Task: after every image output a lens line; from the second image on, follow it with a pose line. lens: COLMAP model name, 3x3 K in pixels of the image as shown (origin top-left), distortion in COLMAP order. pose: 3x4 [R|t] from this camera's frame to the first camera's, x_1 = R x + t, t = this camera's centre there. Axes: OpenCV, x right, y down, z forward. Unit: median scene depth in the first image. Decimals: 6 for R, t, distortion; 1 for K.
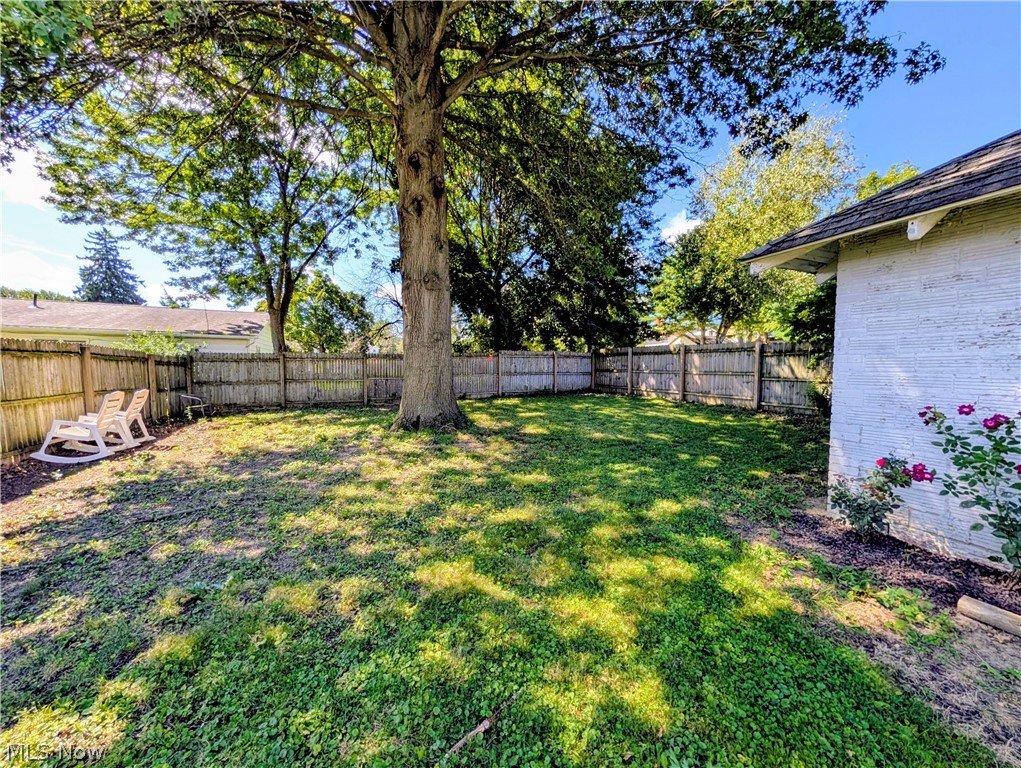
lens RADIAL K [[394.7, 0, 510.5], [0, 394.7, 384.0], [0, 0, 1]] dist [-0.000072, -0.000091]
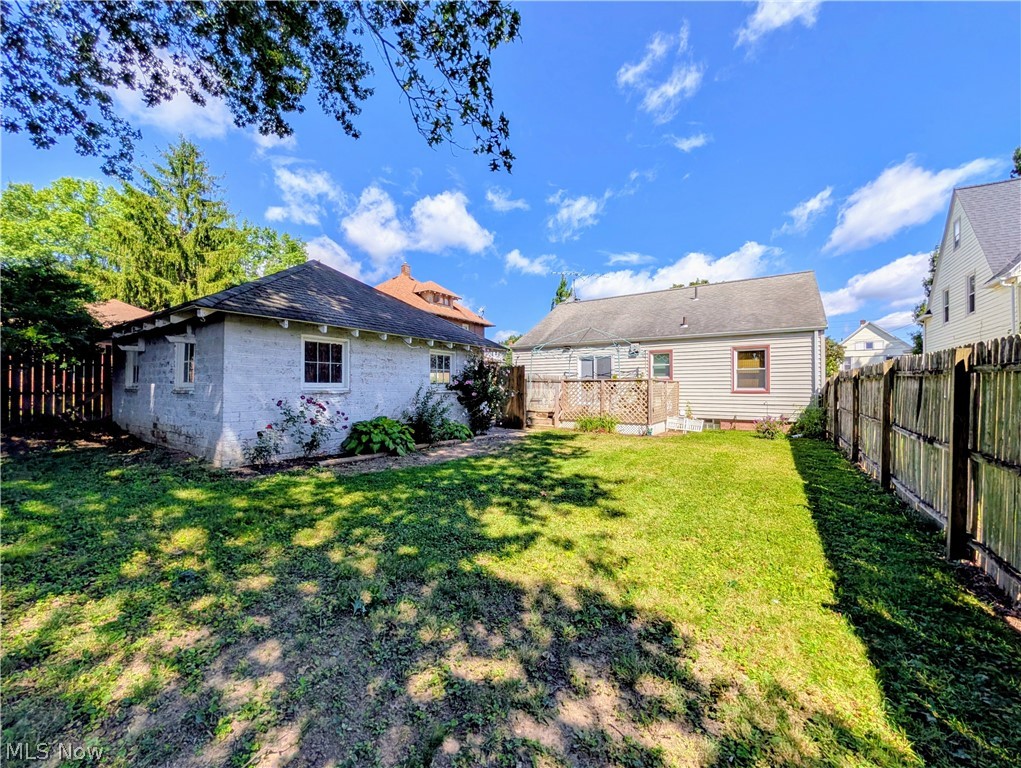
lens RADIAL K [[394.7, 0, 510.5], [0, 394.7, 384.0], [0, 0, 1]] dist [-0.000072, -0.000091]
pose [[-0.542695, -0.003045, 0.839925, -1.727850], [0.026977, 0.999414, 0.021054, -0.047608], [-0.839497, 0.034084, -0.542295, 1.188928]]
